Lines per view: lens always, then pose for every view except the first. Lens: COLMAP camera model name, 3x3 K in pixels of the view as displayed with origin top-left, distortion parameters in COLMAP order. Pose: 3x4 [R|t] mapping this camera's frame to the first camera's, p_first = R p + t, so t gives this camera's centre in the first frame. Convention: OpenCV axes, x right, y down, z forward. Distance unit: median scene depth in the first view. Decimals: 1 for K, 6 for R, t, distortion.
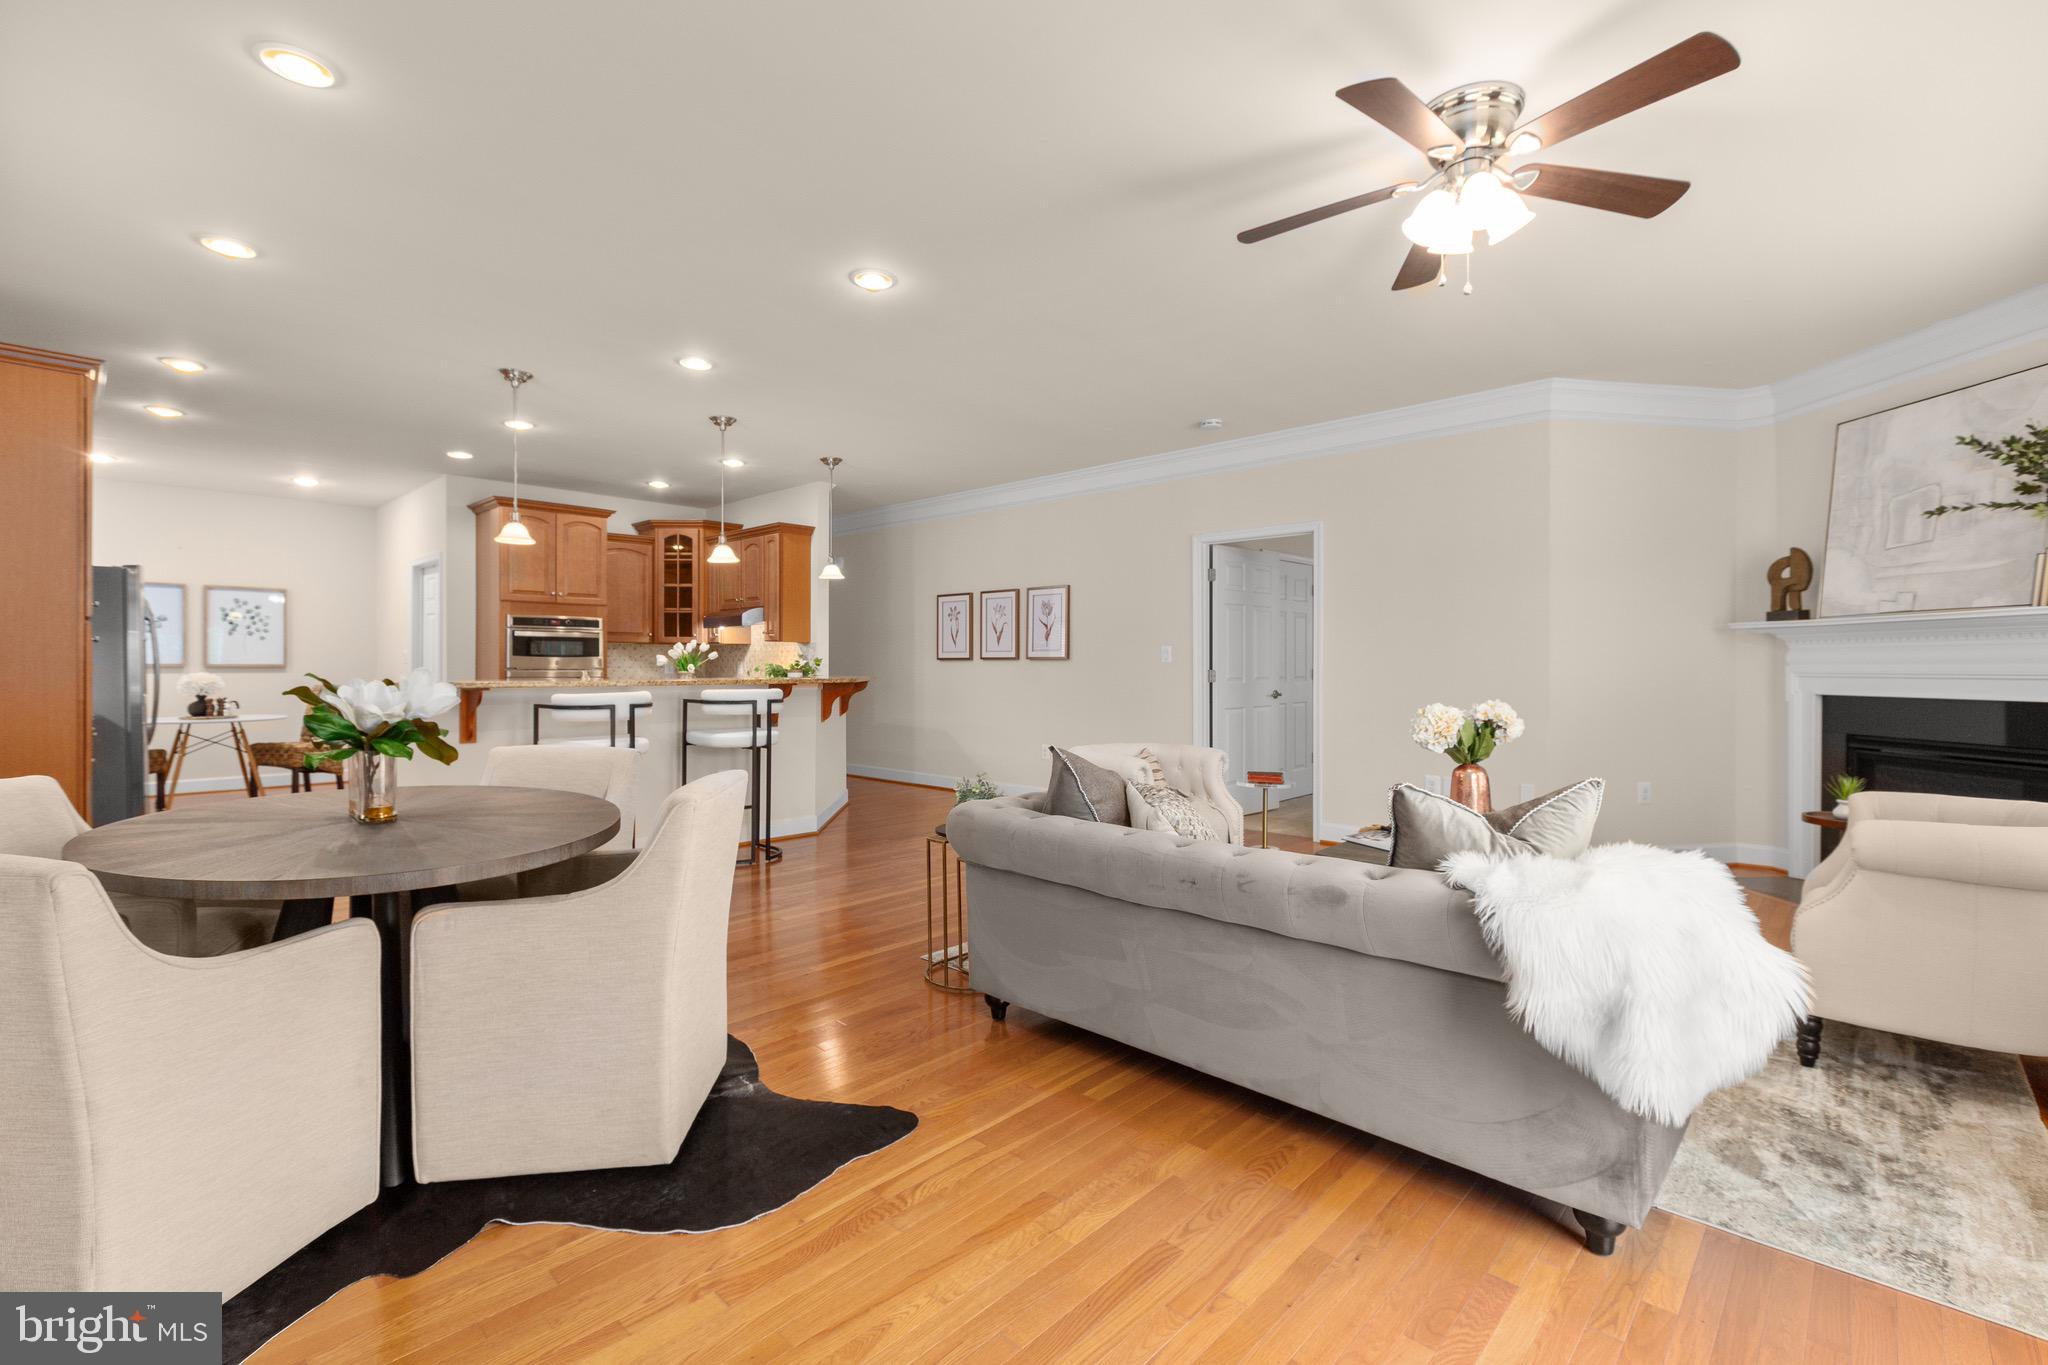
lens RADIAL K [[913.8, 0, 1021.2], [0, 913.8, 670.5], [0, 0, 1]] dist [0.004062, -0.002535]
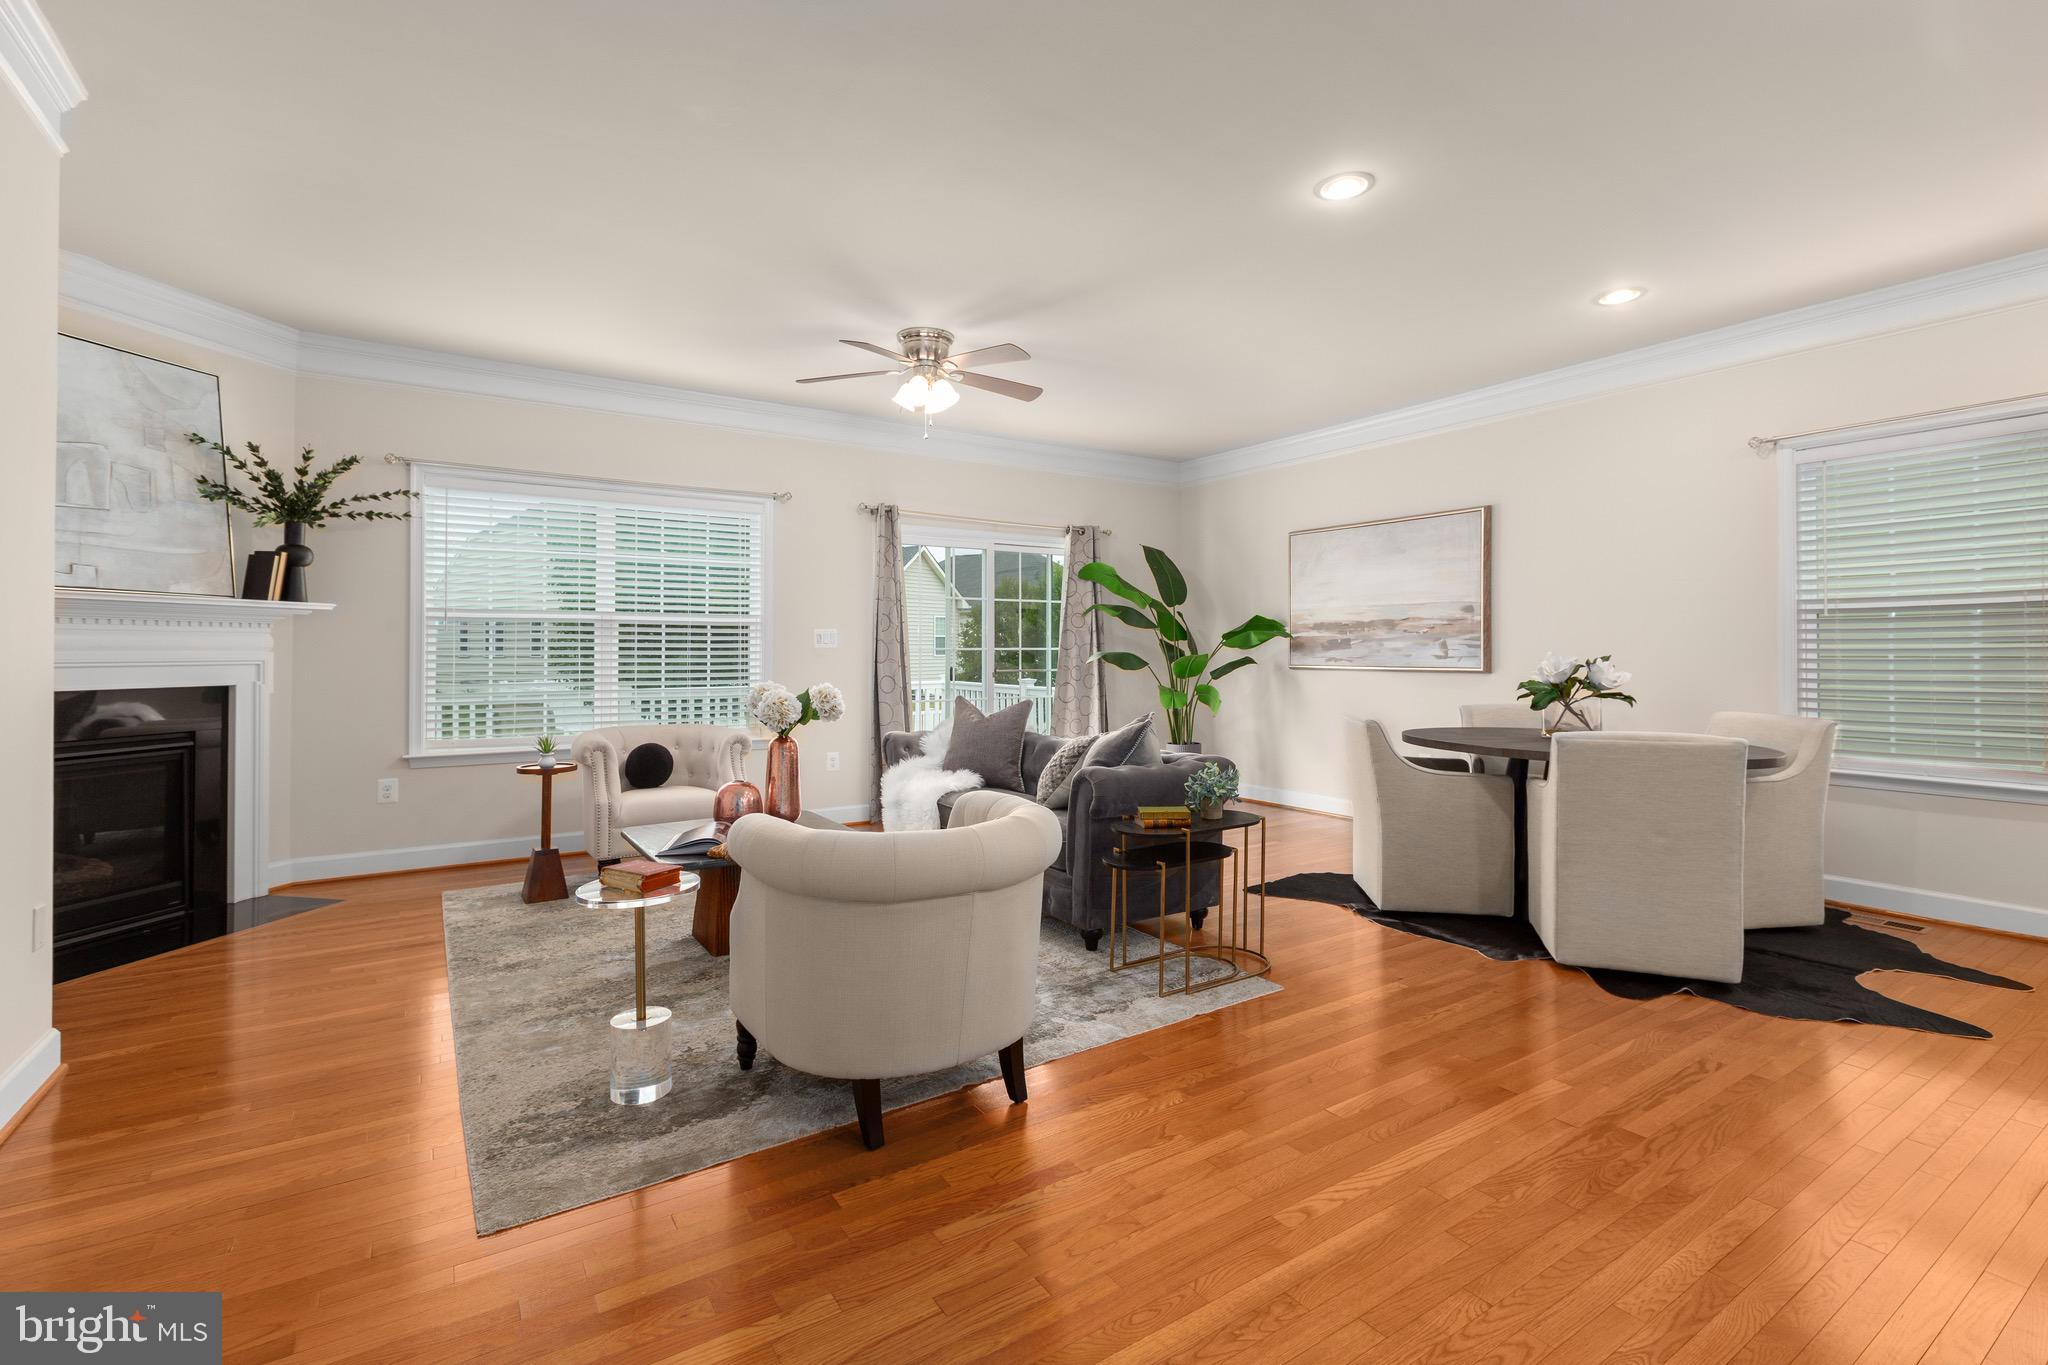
lens RADIAL K [[913.8, 0, 1019.2], [0, 913.8, 671.9], [0, 0, 1]] dist [0.004062, -0.002535]
pose [[-0.973221, -0.005107, 0.229814, -0.041268], [0.001365, 0.999607, 0.027998, -0.006567], [-0.229867, 0.027562, -0.972832, 1.132391]]
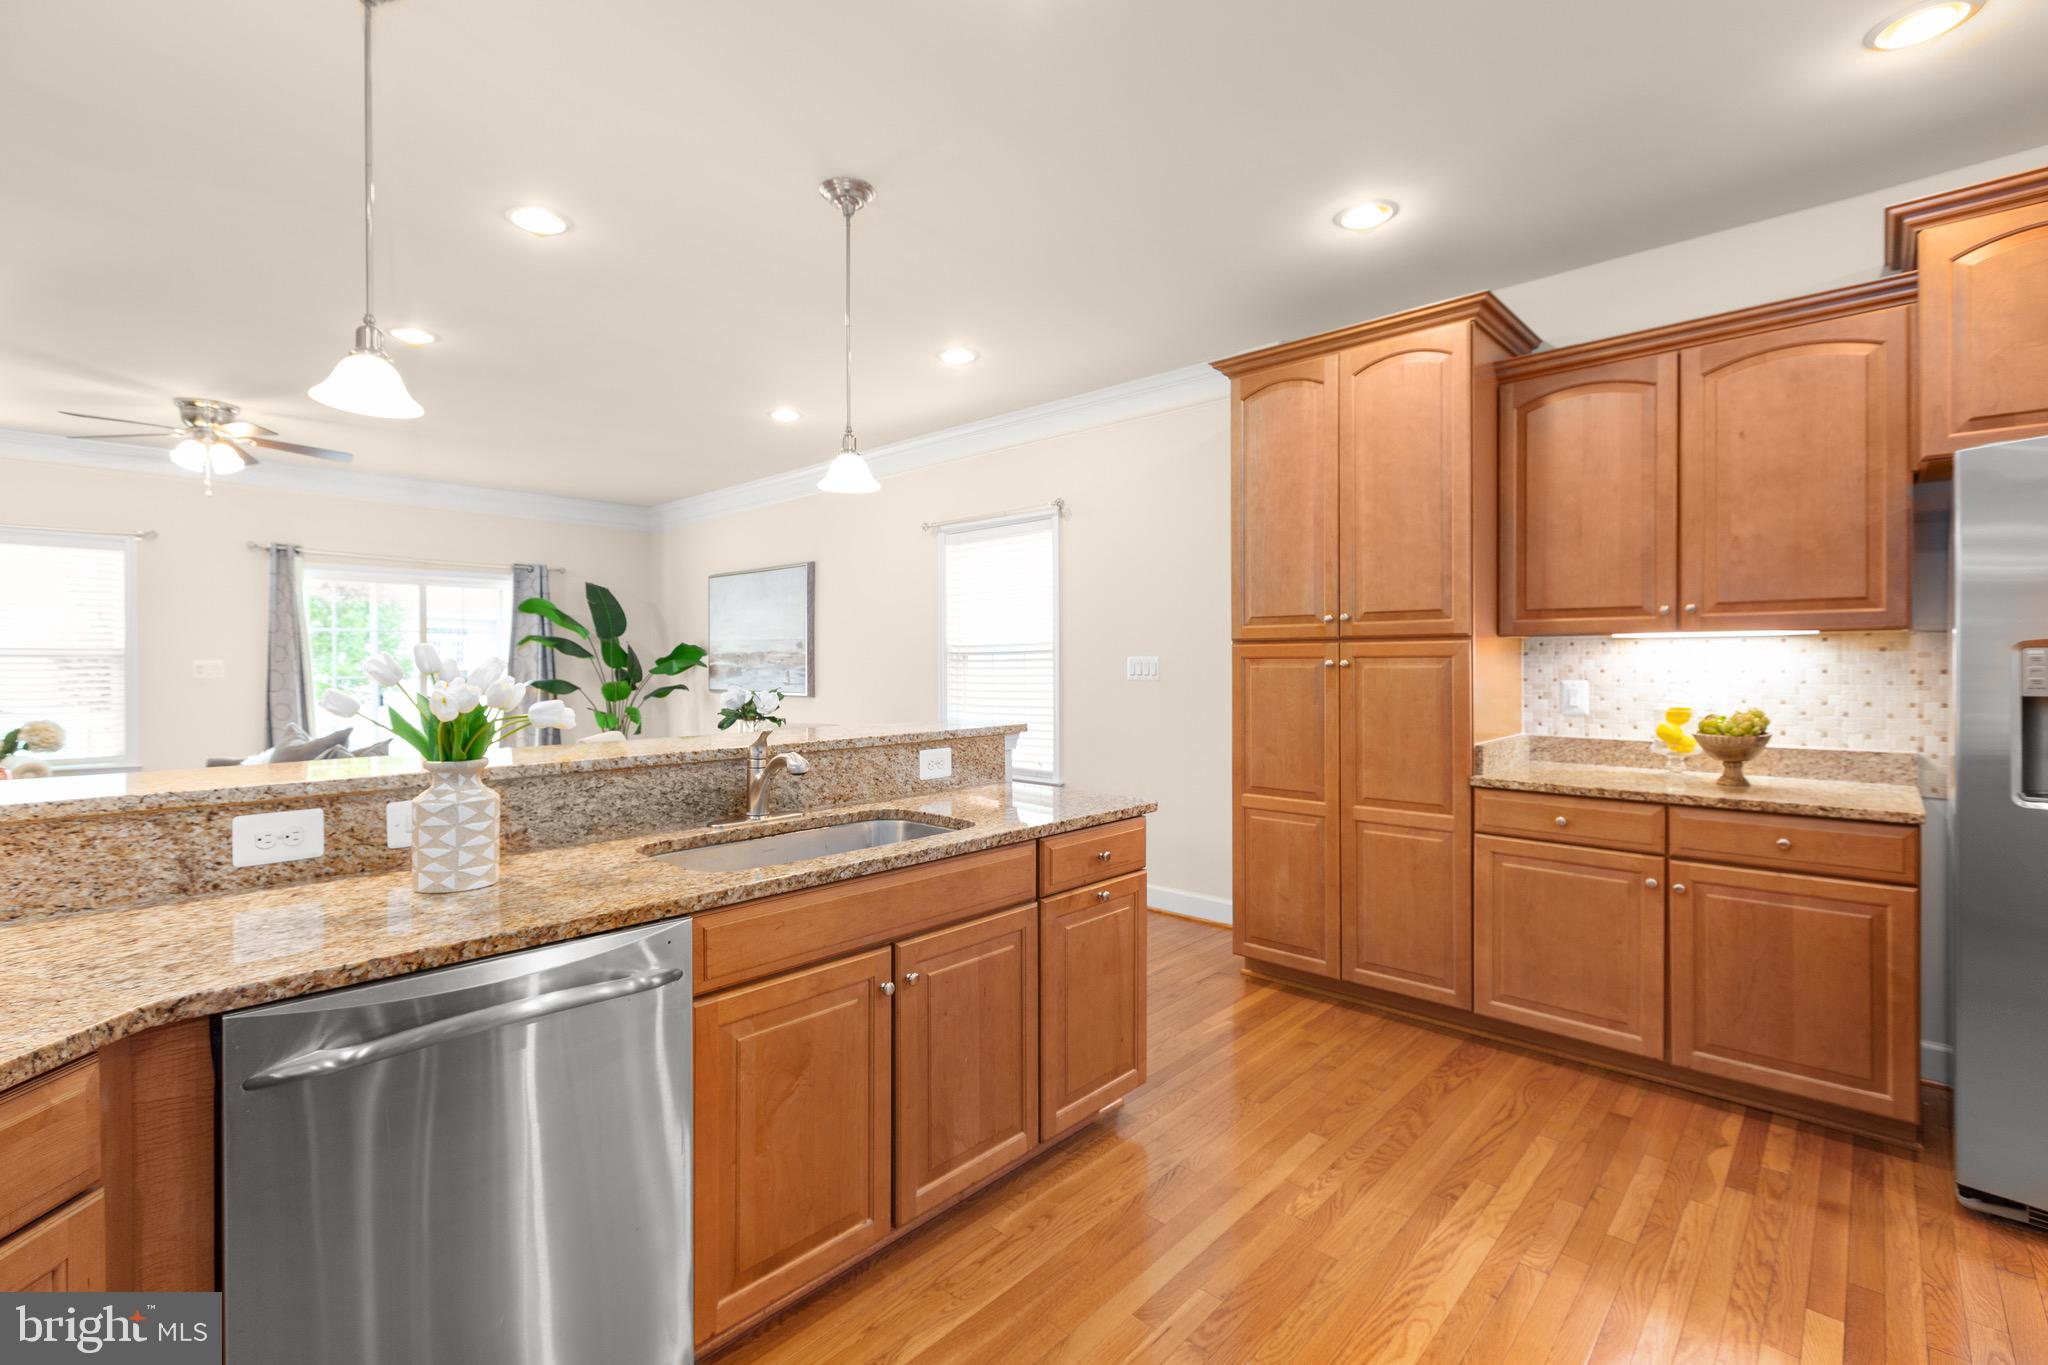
lens RADIAL K [[913.8, 0, 1013.1], [0, 913.8, 659.4], [0, 0, 1]] dist [0.004062, -0.002535]
pose [[-0.999996, 0.001697, -0.002254, -0.524301], [0.001690, 0.999993, 0.003357, -0.028843], [0.002260, 0.003354, -0.999992, 1.260501]]
